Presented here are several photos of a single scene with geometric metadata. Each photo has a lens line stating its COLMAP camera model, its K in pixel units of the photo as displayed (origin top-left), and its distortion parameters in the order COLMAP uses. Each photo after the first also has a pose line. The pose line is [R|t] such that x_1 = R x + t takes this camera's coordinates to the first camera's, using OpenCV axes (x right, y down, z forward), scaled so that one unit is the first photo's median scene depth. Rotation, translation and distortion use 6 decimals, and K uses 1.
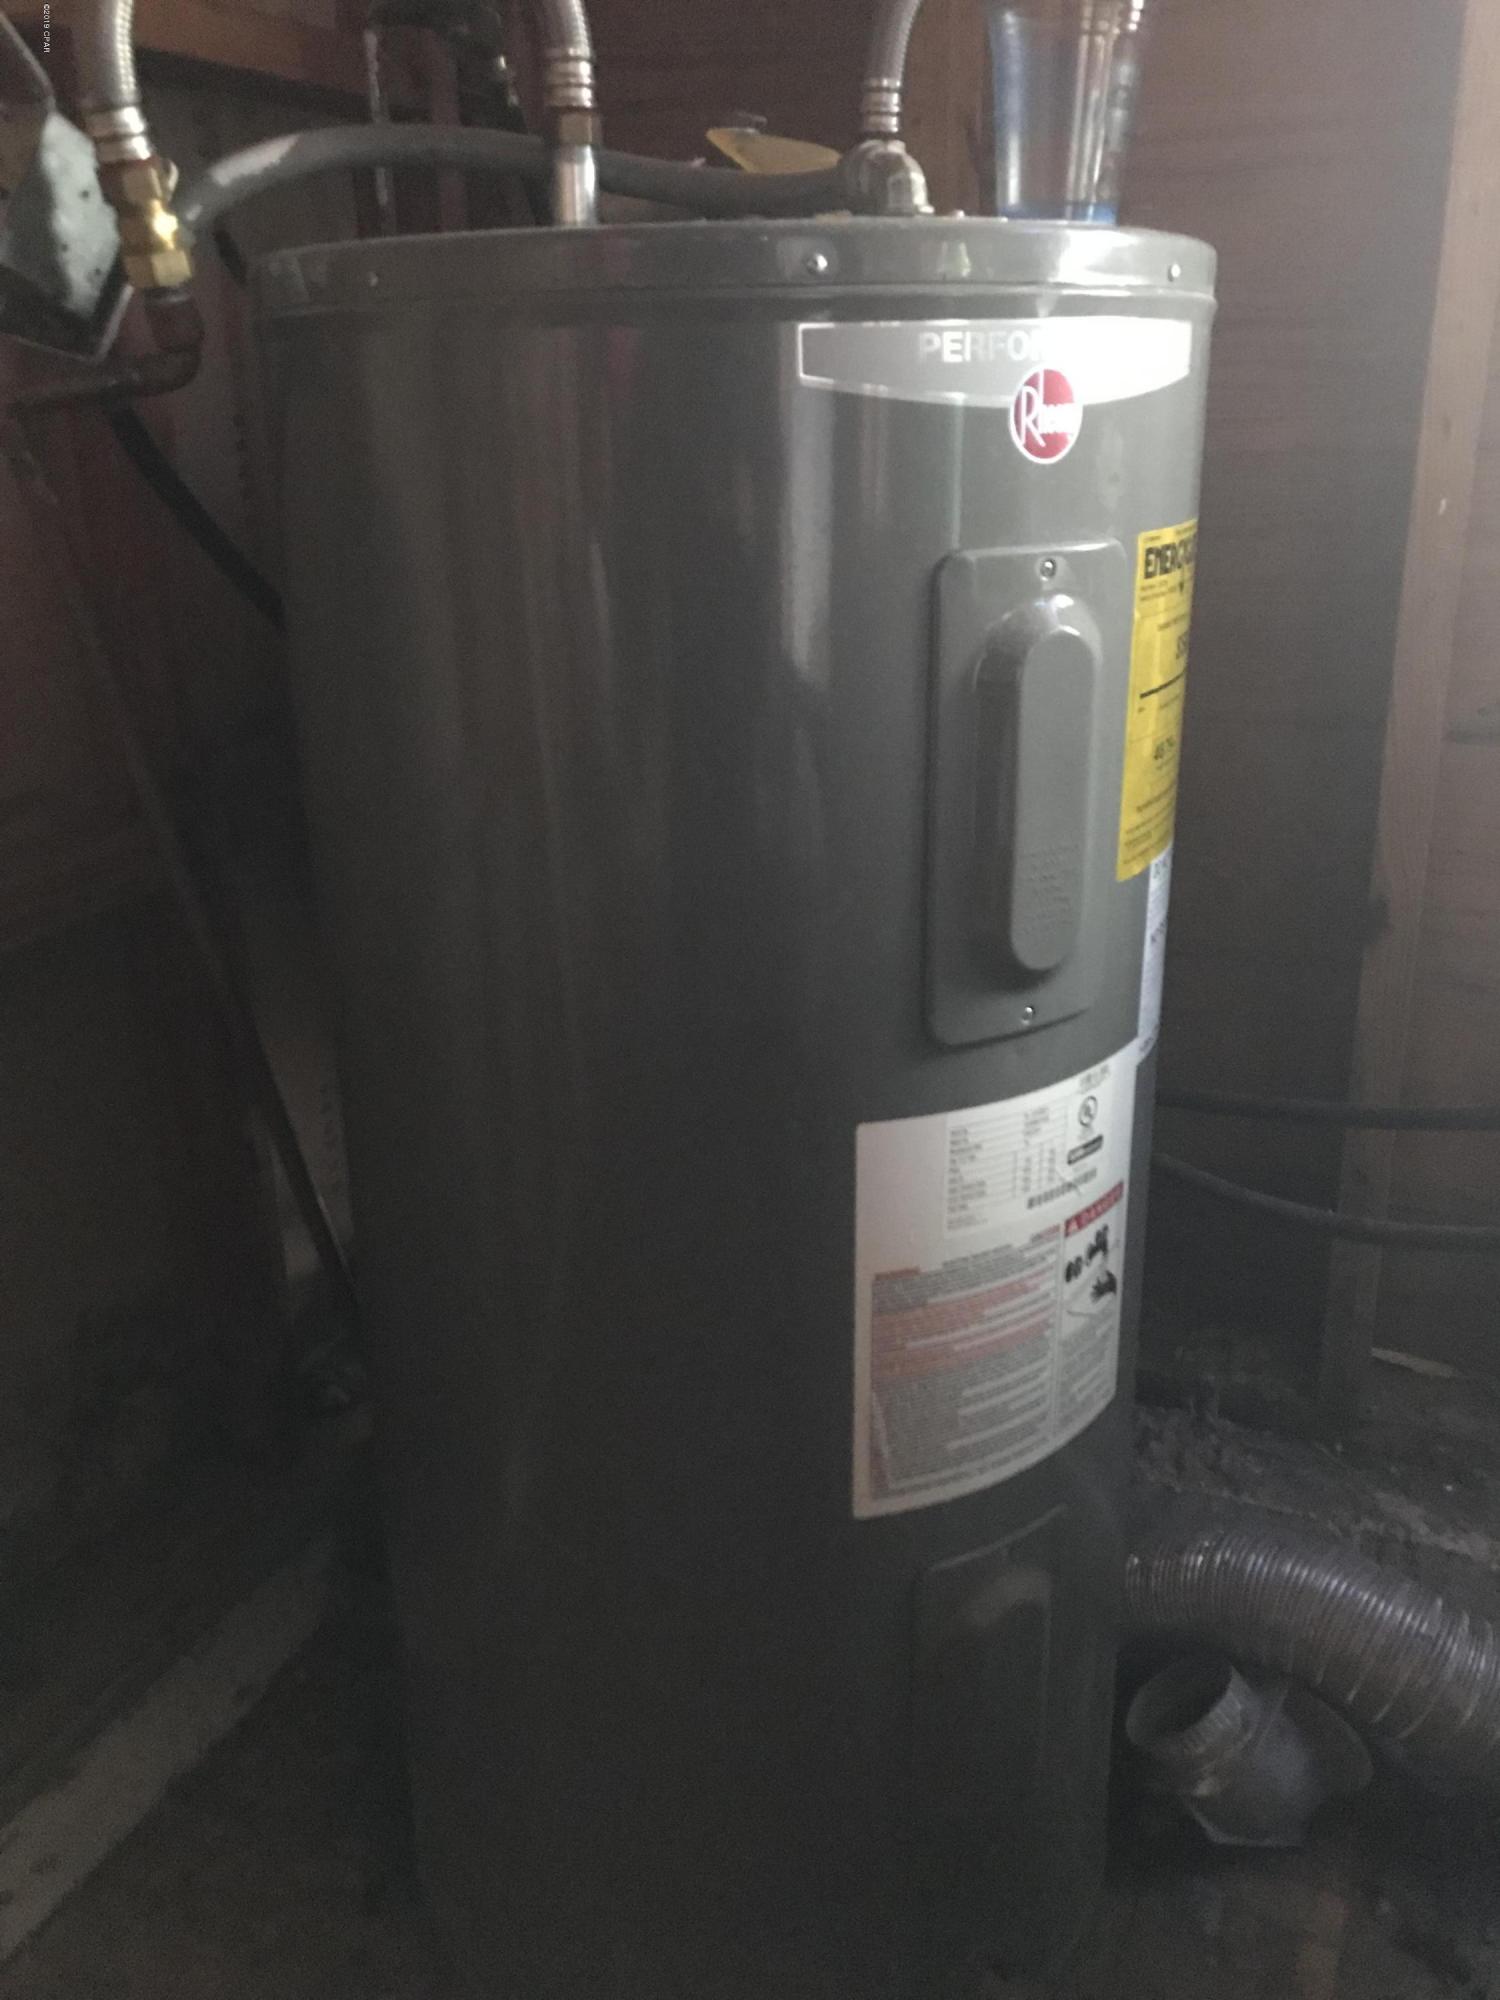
lens RADIAL K [[1634.0, 0, 753.2], [0, 1634.0, 996.3], [0, 0, 1]] dist [0.036276, -0.033334]
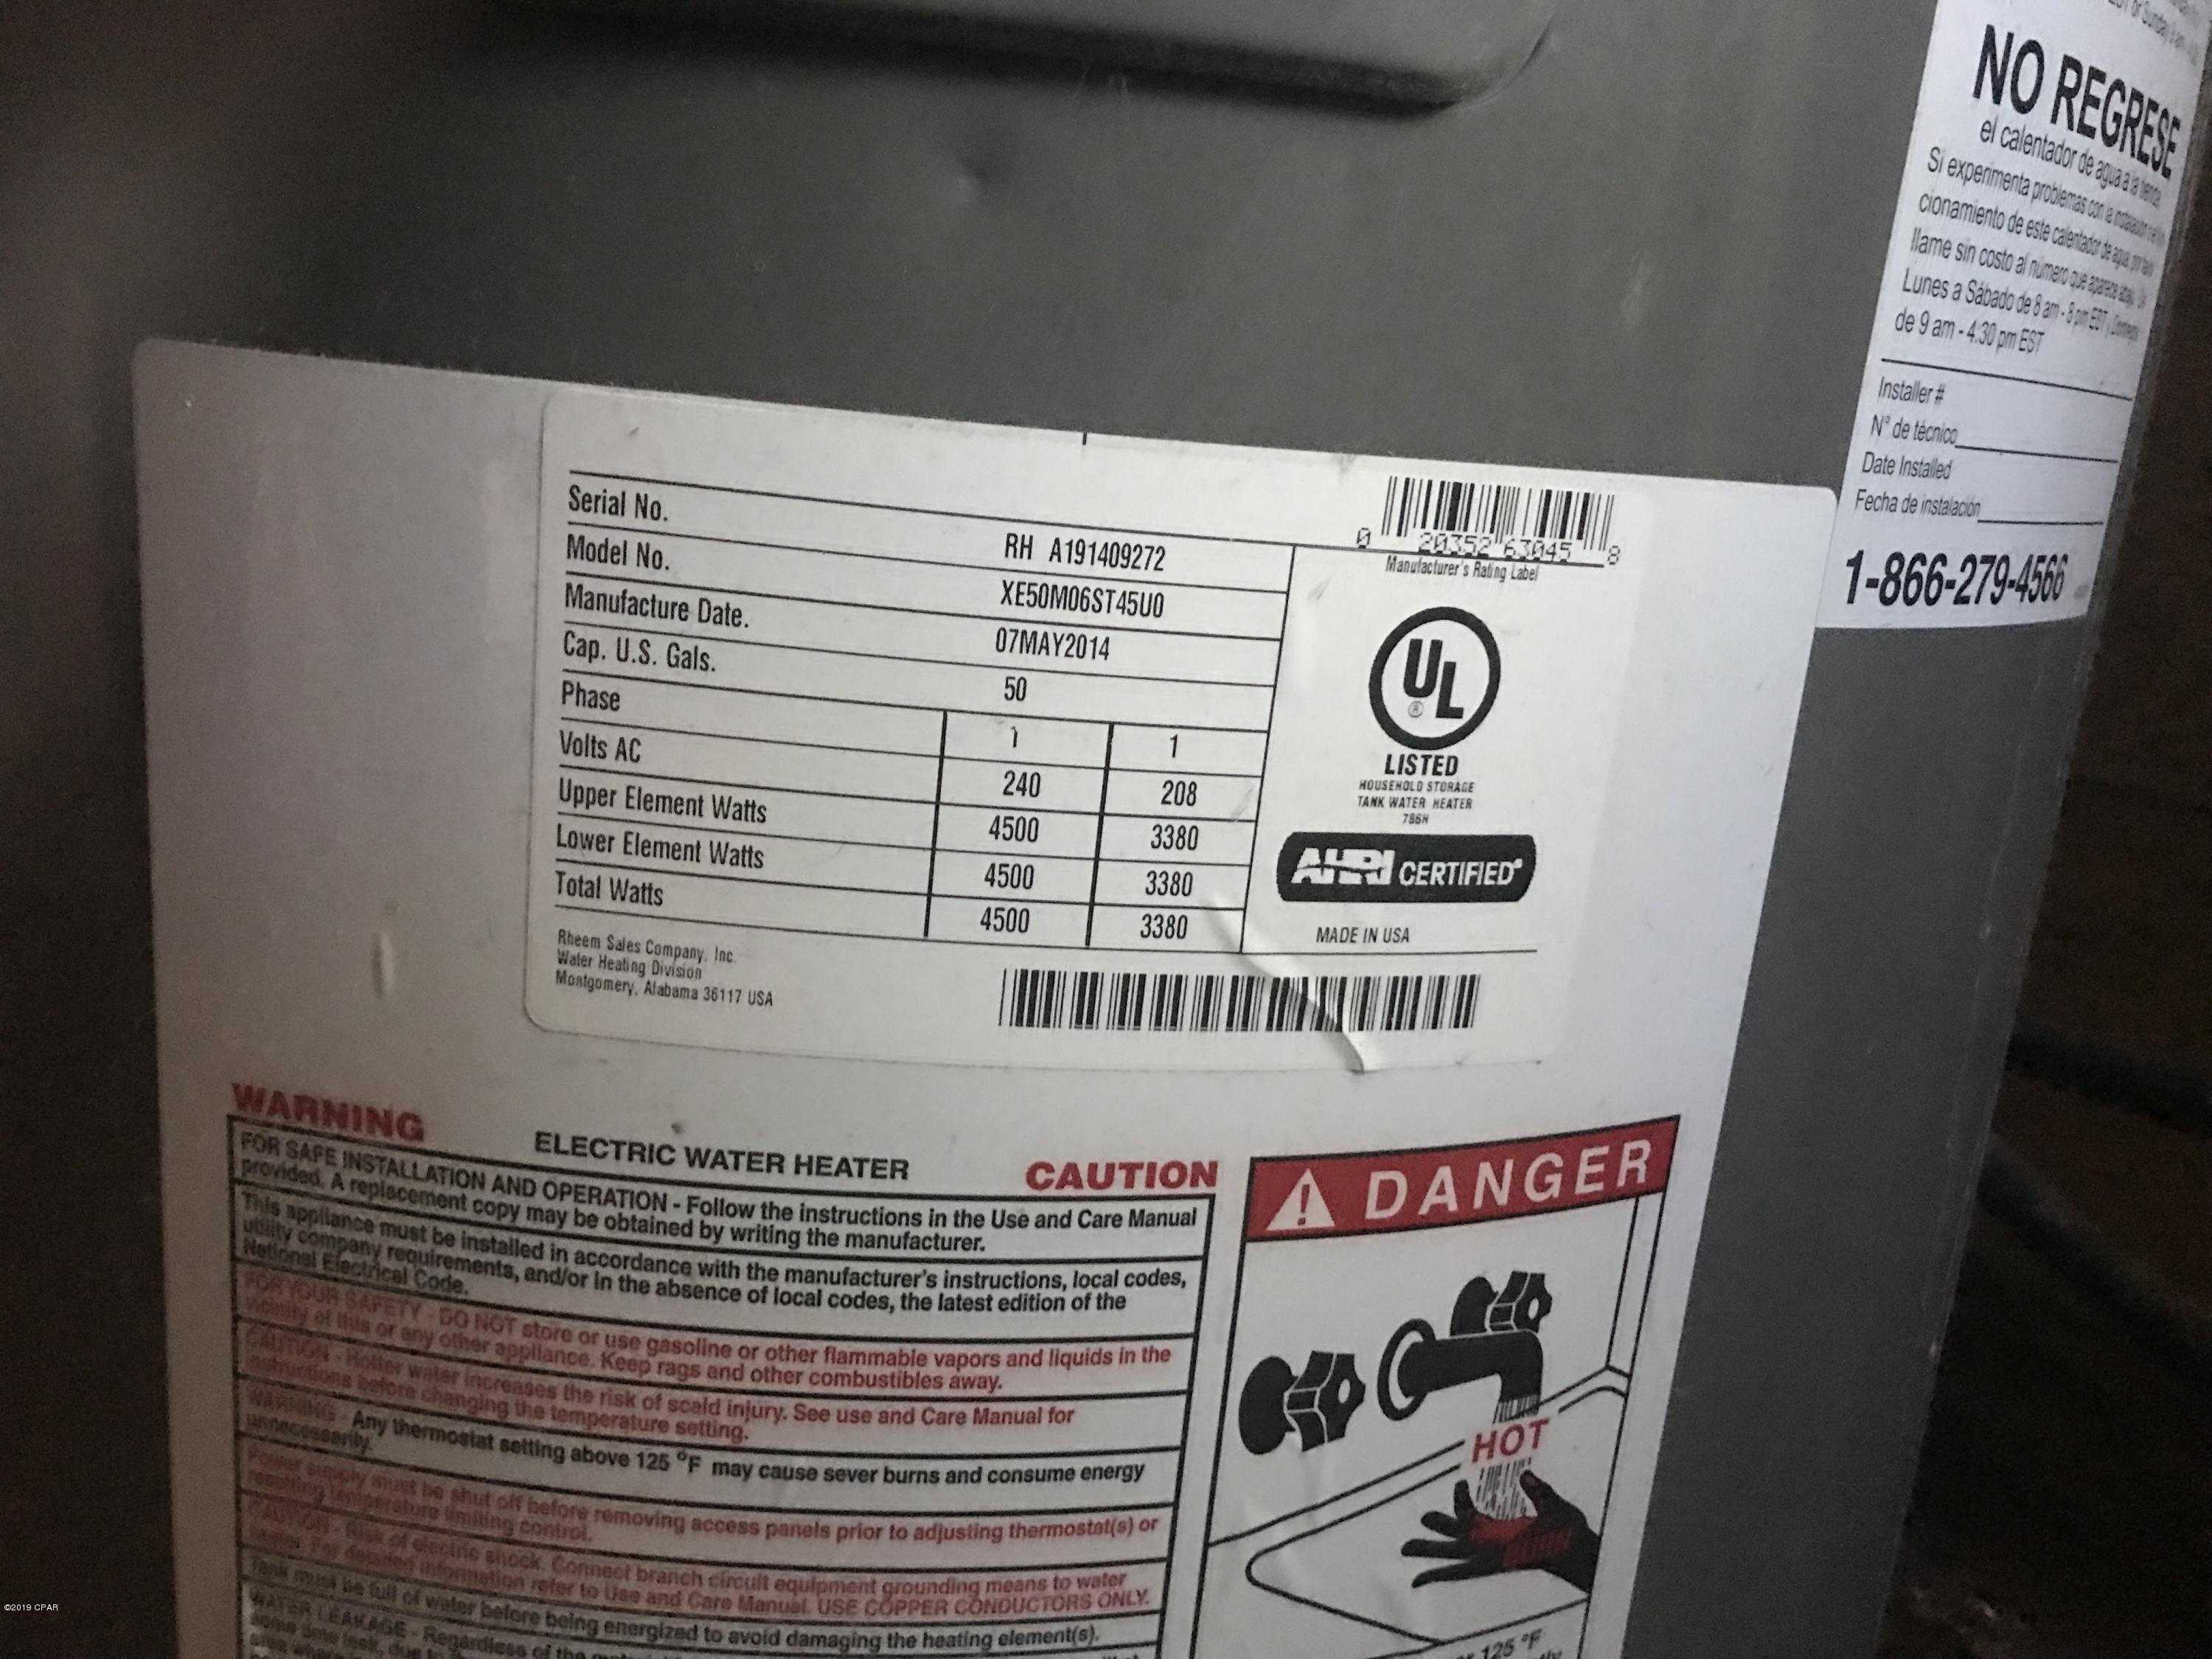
lens RADIAL K [[1807.2, 0, 1100.5], [0, 1807.2, 831.1], [0, 0, 1]] dist [0.036276, -0.033334]
pose [[0.888827, 0.209202, -0.407702, 0.266124], [-0.249589, 0.967169, -0.047848, 0.111989], [0.384307, 0.144287, 0.911861, 0.769359]]
